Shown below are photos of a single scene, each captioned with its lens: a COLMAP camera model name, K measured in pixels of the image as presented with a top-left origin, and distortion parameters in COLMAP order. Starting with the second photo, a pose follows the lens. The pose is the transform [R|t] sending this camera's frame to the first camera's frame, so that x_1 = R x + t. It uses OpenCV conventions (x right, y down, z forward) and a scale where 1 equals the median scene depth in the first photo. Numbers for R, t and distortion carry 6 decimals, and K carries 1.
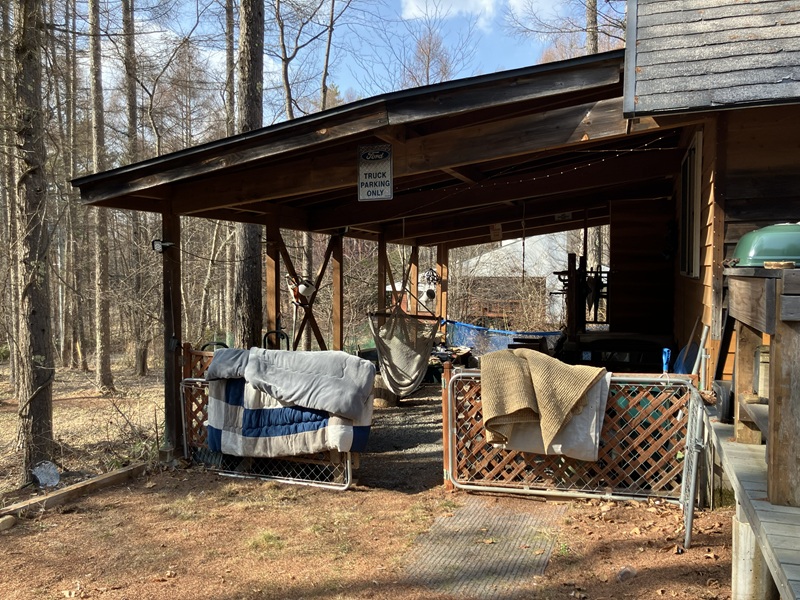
lens RADIAL K [[644.1, 0, 396.4], [0, 644.1, 296.1], [0, 0, 1]] dist [0.010308, -0.005038]
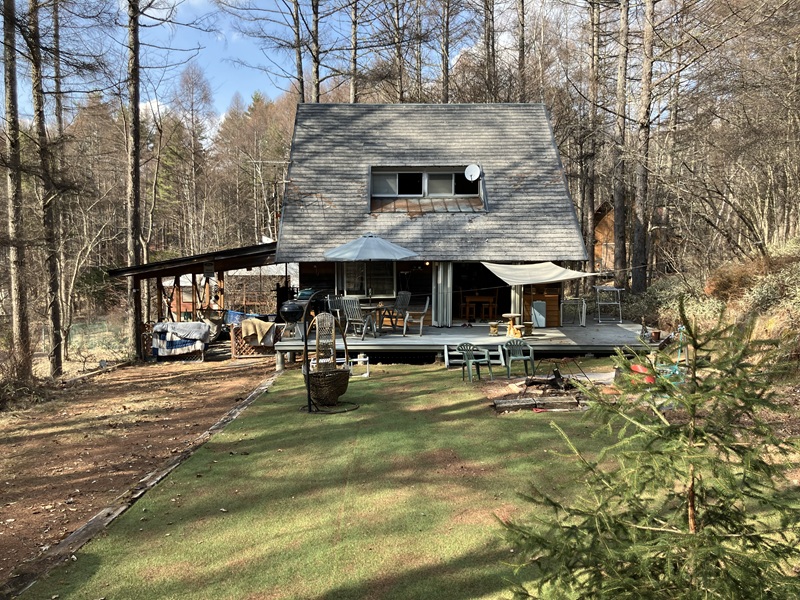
lens RADIAL K [[644.1, 0, 396.4], [0, 644.1, 296.1], [0, 0, 1]] dist [0.010308, -0.005038]
pose [[0.933575, -0.027711, 0.357309, -0.323861], [0.017275, 0.999327, 0.032366, -0.137893], [-0.357965, -0.024043, 0.933425, -2.511689]]
